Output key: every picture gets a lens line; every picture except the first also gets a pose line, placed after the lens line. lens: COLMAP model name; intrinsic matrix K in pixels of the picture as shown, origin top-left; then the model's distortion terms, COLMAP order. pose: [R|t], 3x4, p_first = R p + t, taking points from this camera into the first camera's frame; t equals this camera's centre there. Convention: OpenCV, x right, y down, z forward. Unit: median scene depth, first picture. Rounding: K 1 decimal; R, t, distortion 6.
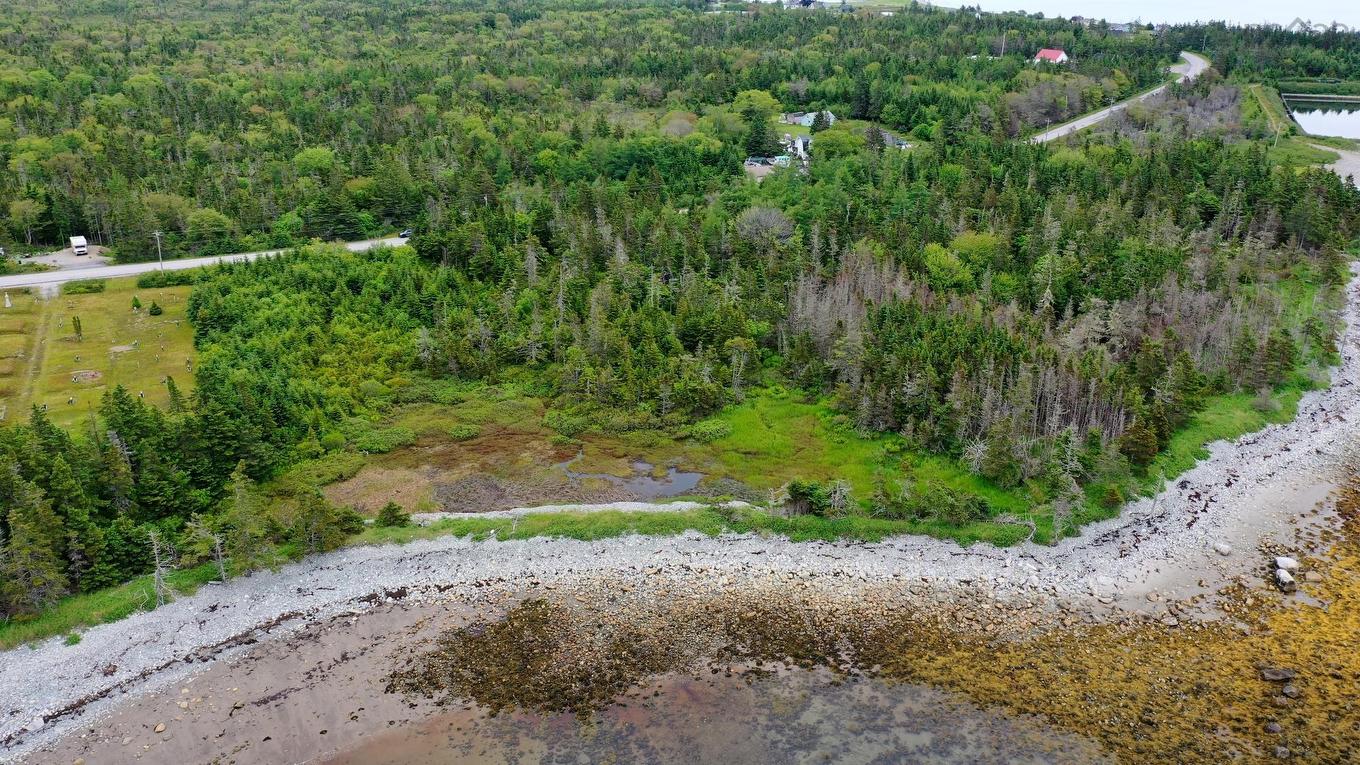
lens RADIAL K [[1076.8, 0, 680.7], [0, 1076.8, 381.2], [0, 0, 1]] dist [0.006915, 0.003918]
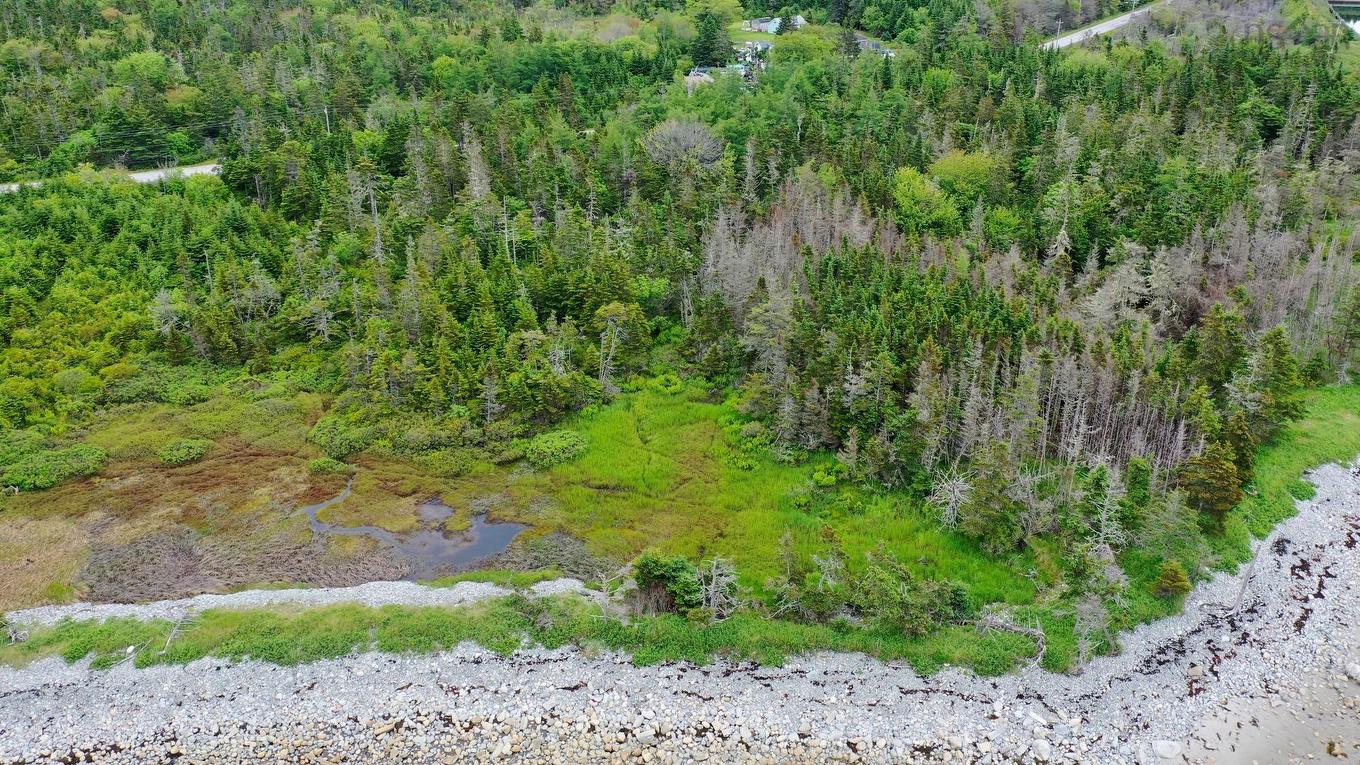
lens RADIAL K [[1076.8, 0, 680.7], [0, 1076.8, 381.2], [0, 0, 1]] dist [0.006915, 0.003918]
pose [[0.999992, -0.003934, 0.000183, 0.108282], [0.003916, 0.998262, 0.058809, -0.035137], [-0.000414, -0.058807, 0.998269, 0.348953]]
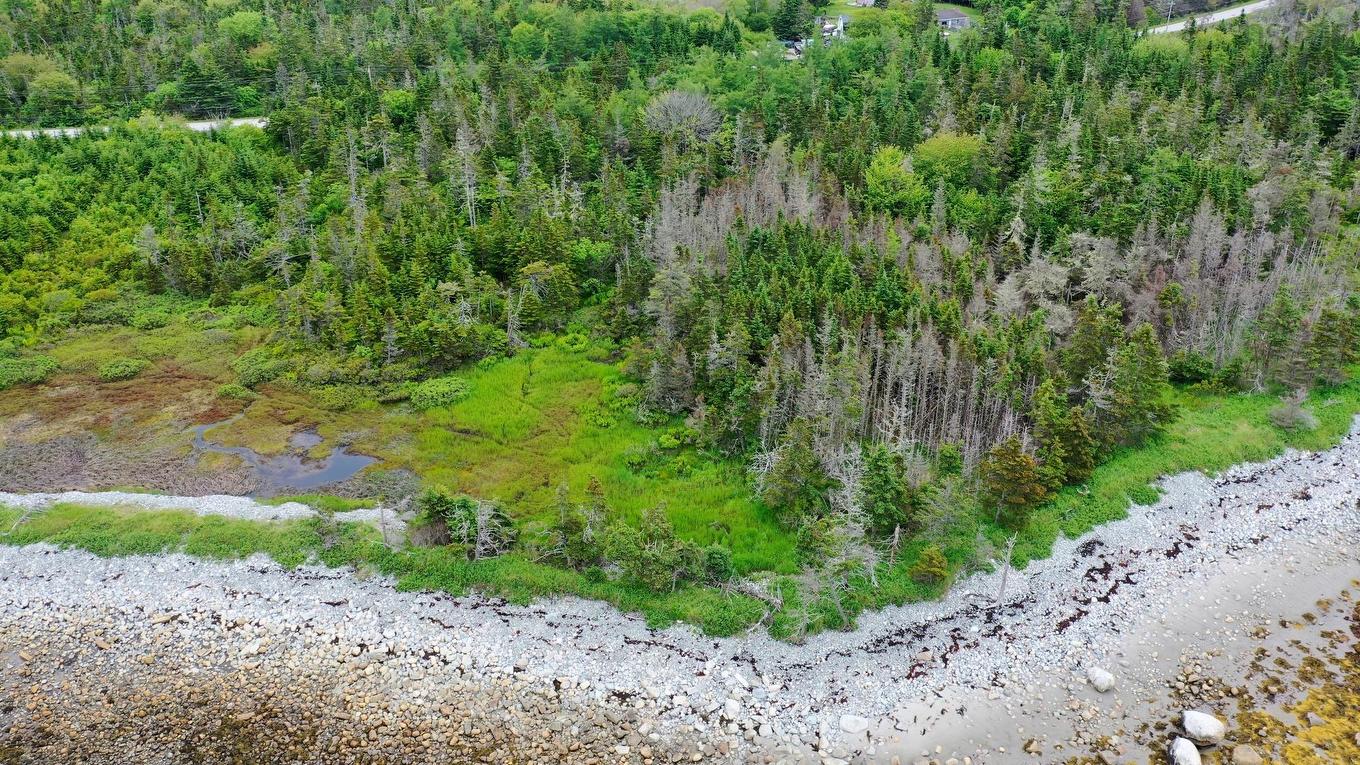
lens RADIAL K [[1076.8, 0, 680.7], [0, 1076.8, 381.2], [0, 0, 1]] dist [0.006915, 0.003918]
pose [[0.985103, 0.074091, -0.155182, 0.300485], [-0.061392, 0.994480, 0.085096, -0.032181], [0.160631, -0.074302, 0.984214, 0.341960]]
